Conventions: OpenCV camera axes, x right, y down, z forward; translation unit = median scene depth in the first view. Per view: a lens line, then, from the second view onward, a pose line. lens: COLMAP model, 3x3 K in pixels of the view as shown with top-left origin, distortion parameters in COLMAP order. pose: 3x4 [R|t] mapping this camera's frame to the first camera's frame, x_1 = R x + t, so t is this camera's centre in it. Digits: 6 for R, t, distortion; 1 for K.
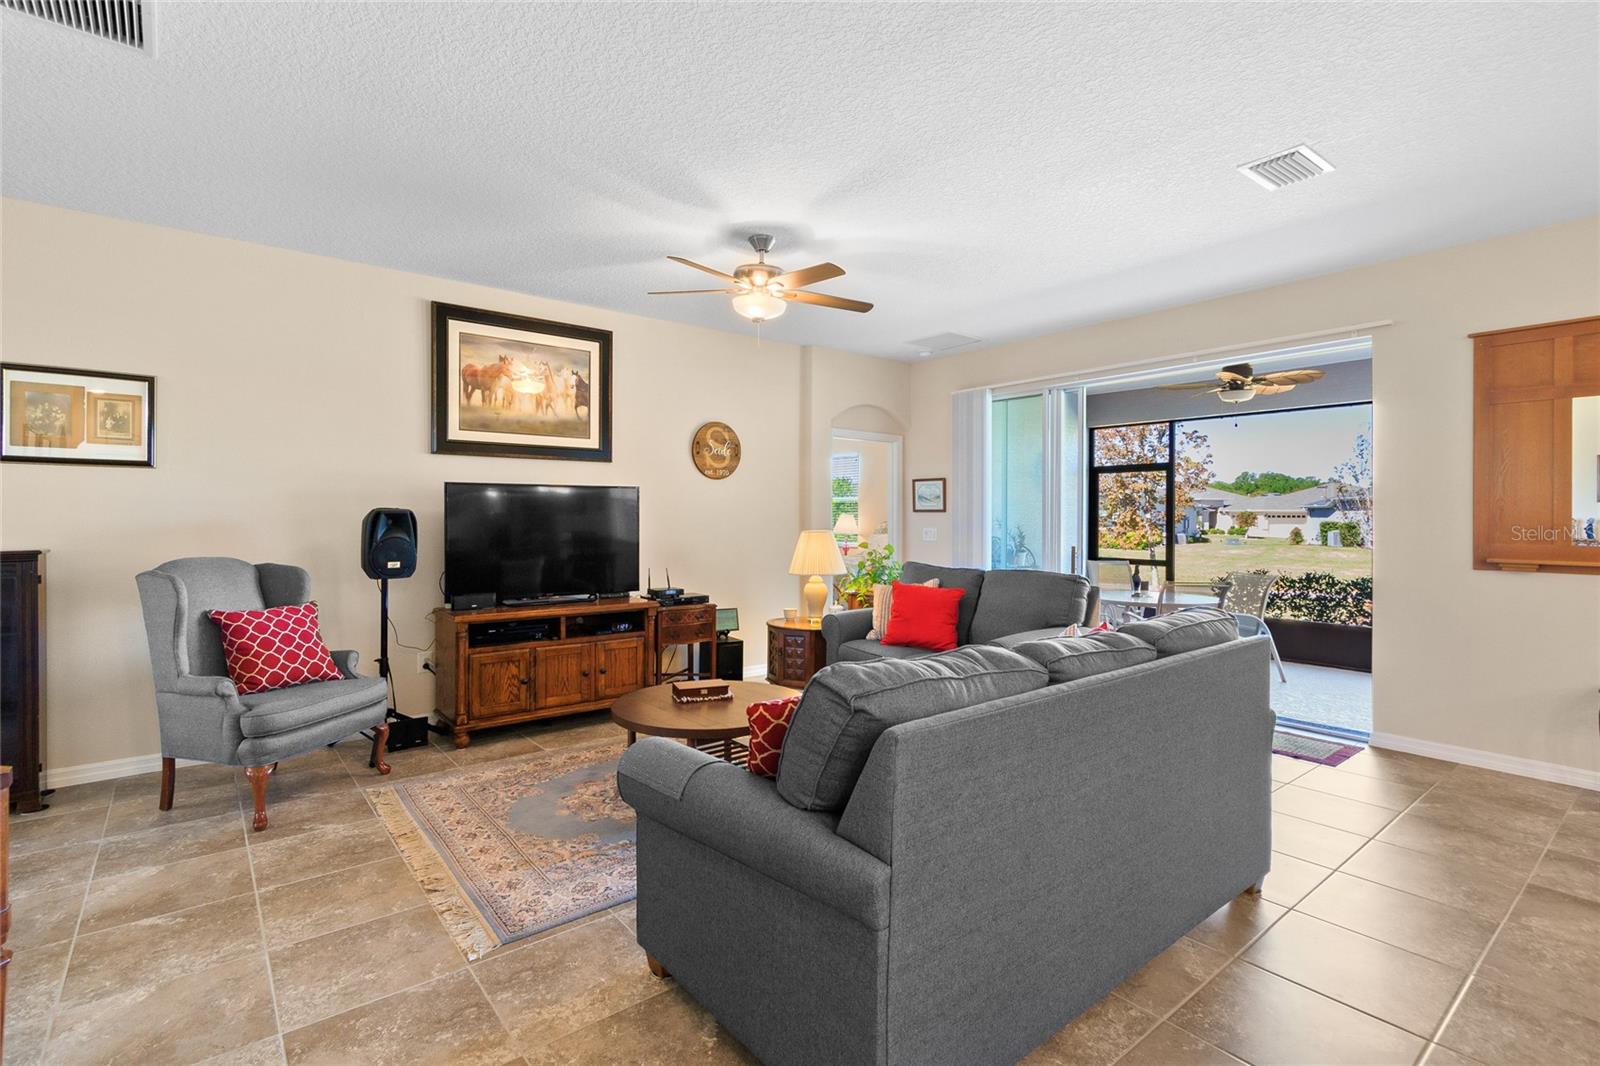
lens RADIAL K [[732.2, 0, 788.6], [0, 732.2, 524.5], [0, 0, 1]] dist [0.008889, -0.001752]
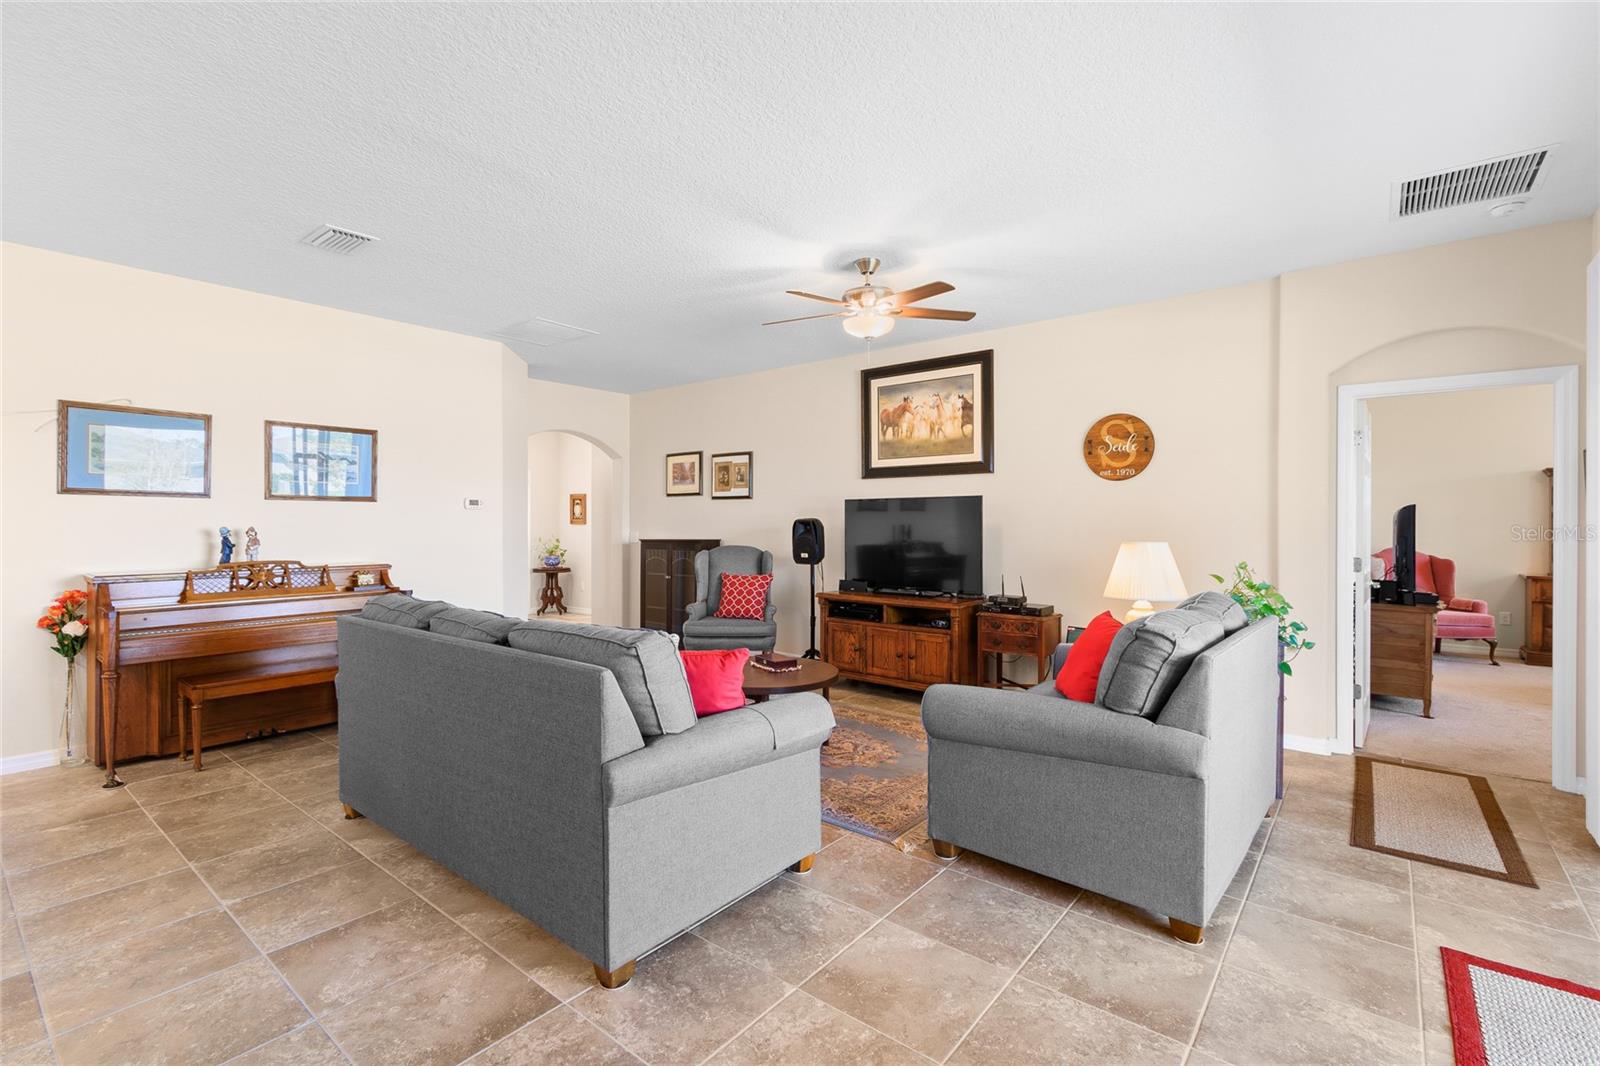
lens RADIAL K [[732.2, 0, 795.5], [0, 732.2, 528.3], [0, 0, 1]] dist [0.008889, -0.001752]
pose [[0.223400, 0.002895, -0.974723, 0.770801], [-0.011947, 0.999929, 0.000231, -0.001508], [0.974654, 0.011593, 0.223419, 0.516163]]
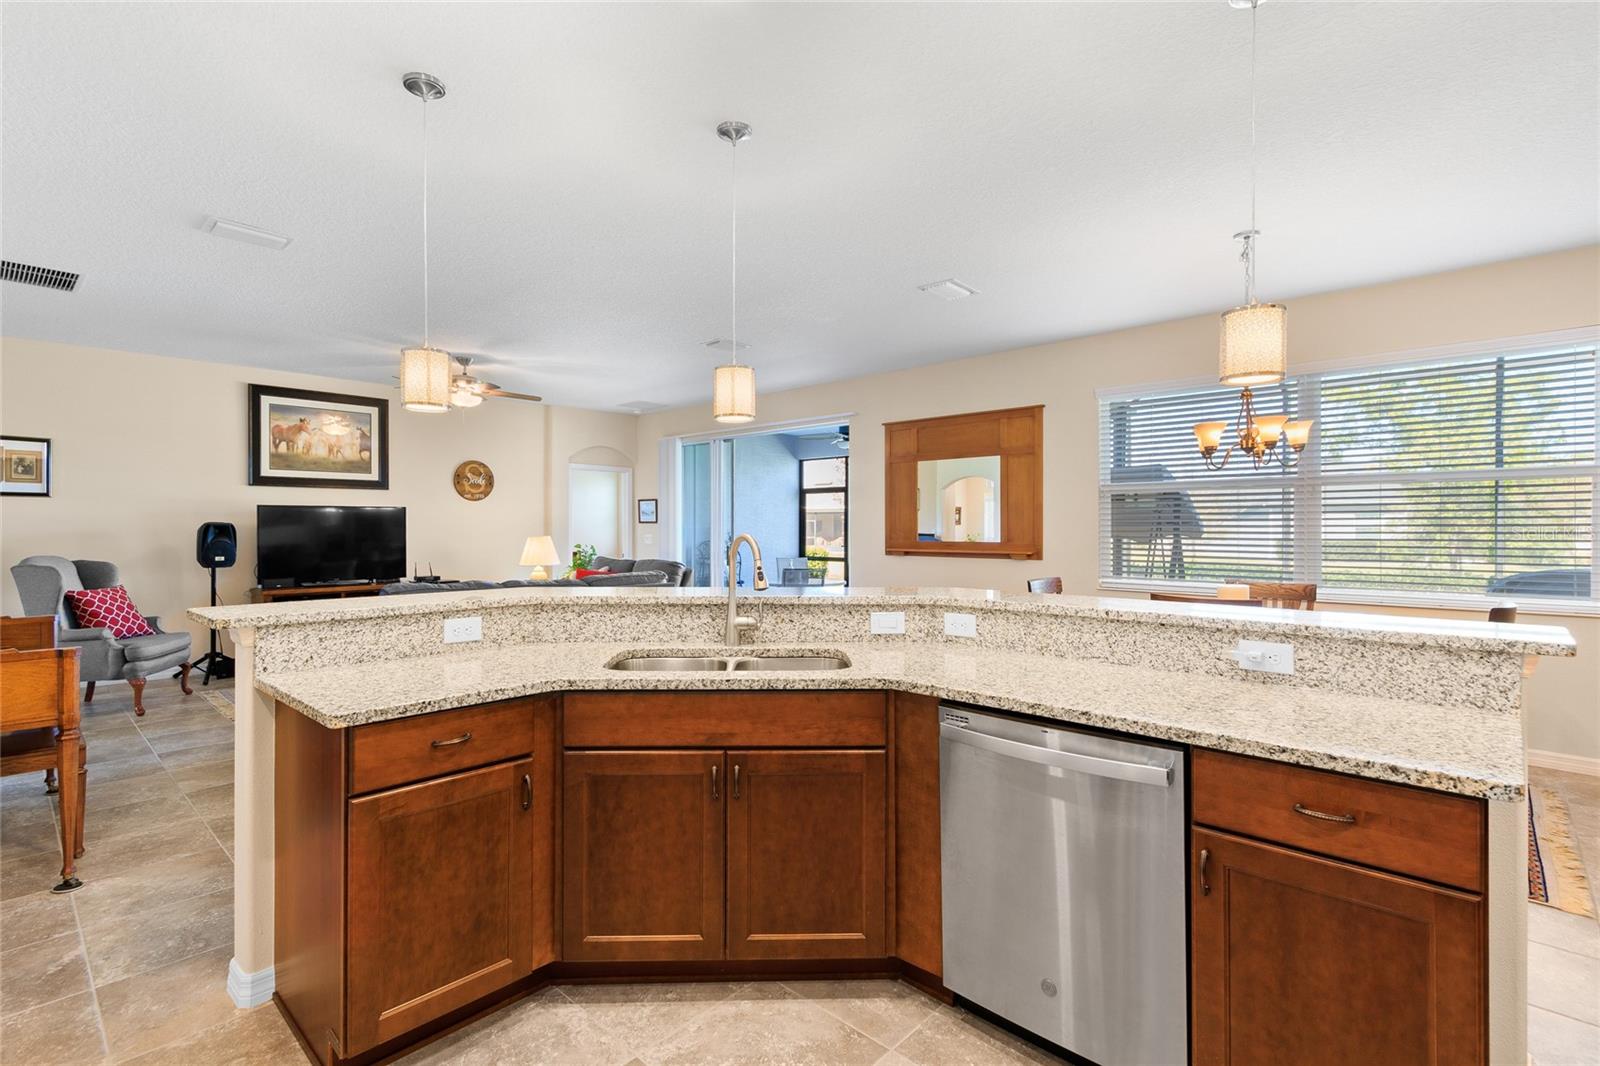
lens RADIAL K [[732.2, 0, 783.7], [0, 732.2, 532.4], [0, 0, 1]] dist [0.008889, -0.001752]
pose [[0.990068, -0.004632, 0.140516, 0.348359], [0.005167, 0.999981, -0.003440, 0.009197], [-0.140498, 0.004132, 0.990072, -0.580607]]
